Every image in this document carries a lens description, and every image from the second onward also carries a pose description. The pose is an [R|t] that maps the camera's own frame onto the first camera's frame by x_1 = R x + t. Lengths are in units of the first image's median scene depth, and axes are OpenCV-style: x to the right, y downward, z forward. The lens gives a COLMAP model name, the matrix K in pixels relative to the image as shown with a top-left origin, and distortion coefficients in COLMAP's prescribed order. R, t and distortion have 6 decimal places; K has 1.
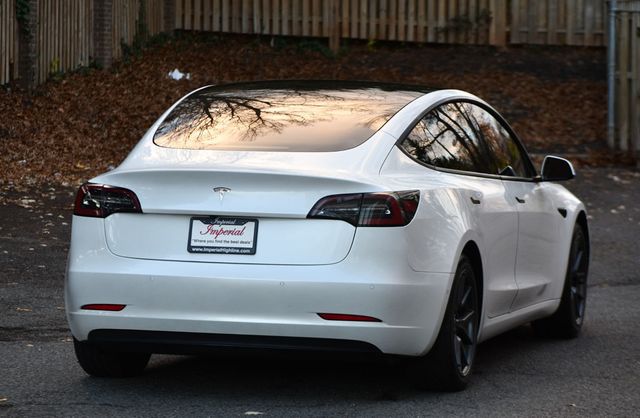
lens RADIAL K [[2840.8, 0, 321.0], [0, 2840.8, 209.6], [0, 0, 1]] dist [0.615539, 0.000000]
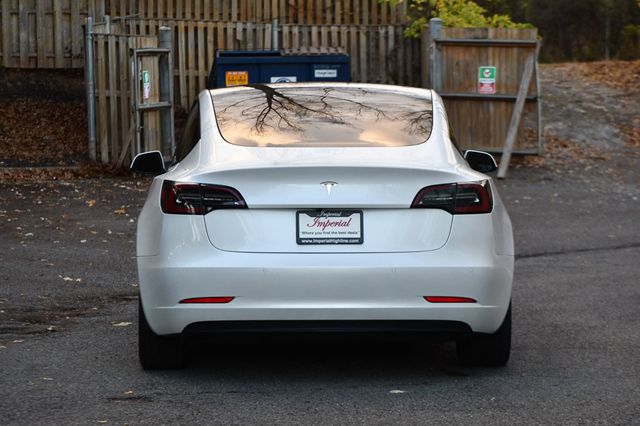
lens RADIAL K [[2610.2, 0, 319.9], [0, 2610.2, 212.7], [0, 0, 1]] dist [0.435058, 0.000000]
pose [[0.953027, -0.032806, 0.301103, -0.329340], [0.034421, 0.999407, -0.000060, 0.003693], [-0.300923, 0.010422, 0.953591, 0.076048]]
